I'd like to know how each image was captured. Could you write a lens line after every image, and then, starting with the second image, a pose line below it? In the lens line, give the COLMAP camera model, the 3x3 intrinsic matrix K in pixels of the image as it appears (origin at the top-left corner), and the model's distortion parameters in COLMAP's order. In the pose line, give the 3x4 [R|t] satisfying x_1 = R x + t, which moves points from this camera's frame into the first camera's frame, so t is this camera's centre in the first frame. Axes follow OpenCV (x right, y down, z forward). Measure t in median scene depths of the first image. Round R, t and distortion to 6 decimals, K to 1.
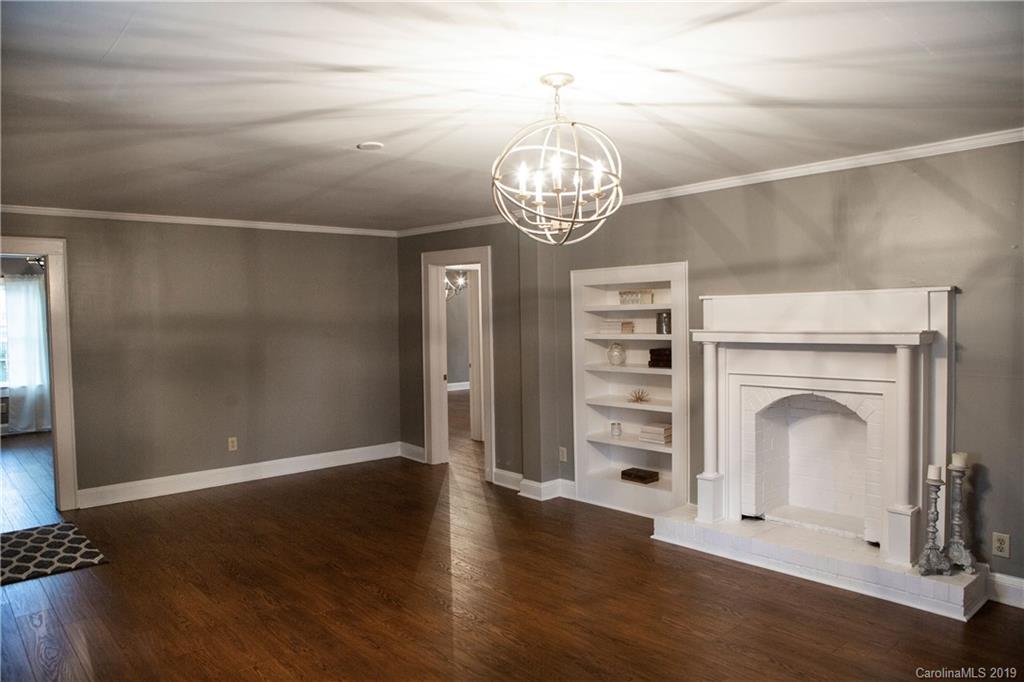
lens RADIAL K [[701.2, 0, 514.5], [0, 701.2, 347.3], [0, 0, 1]] dist [-0.087949, 0.057169]
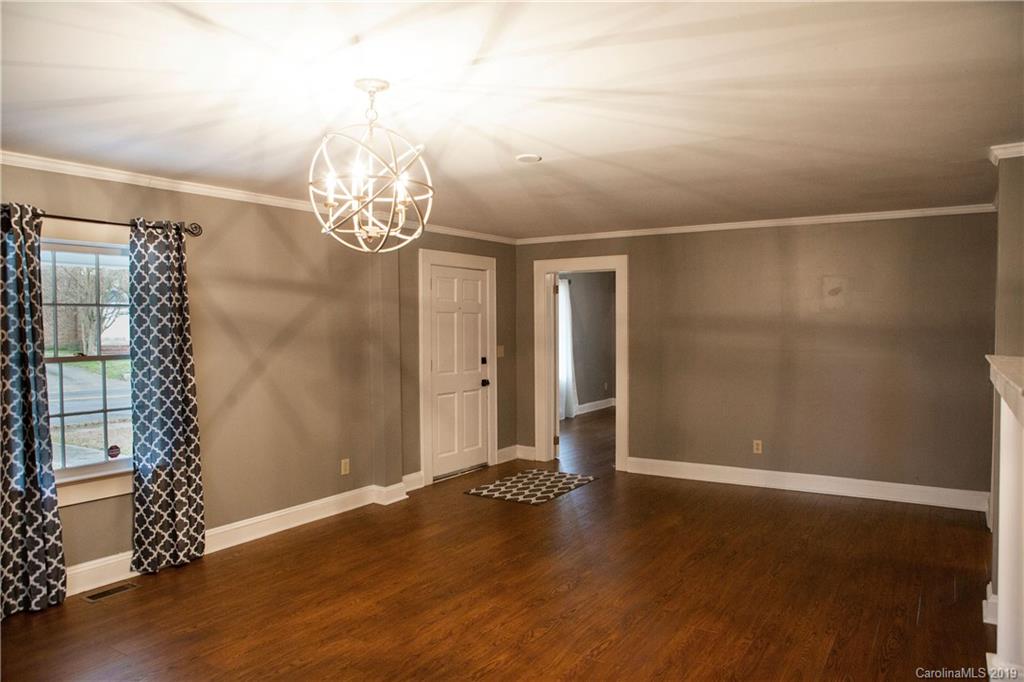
lens RADIAL K [[701.2, 0, 509.8], [0, 701.2, 333.1], [0, 0, 1]] dist [-0.087949, 0.057169]
pose [[0.275577, 0.029836, -0.960816, 0.652274], [-0.048023, 0.998697, 0.017239, -0.033236], [0.960079, 0.041391, 0.276651, 0.560998]]
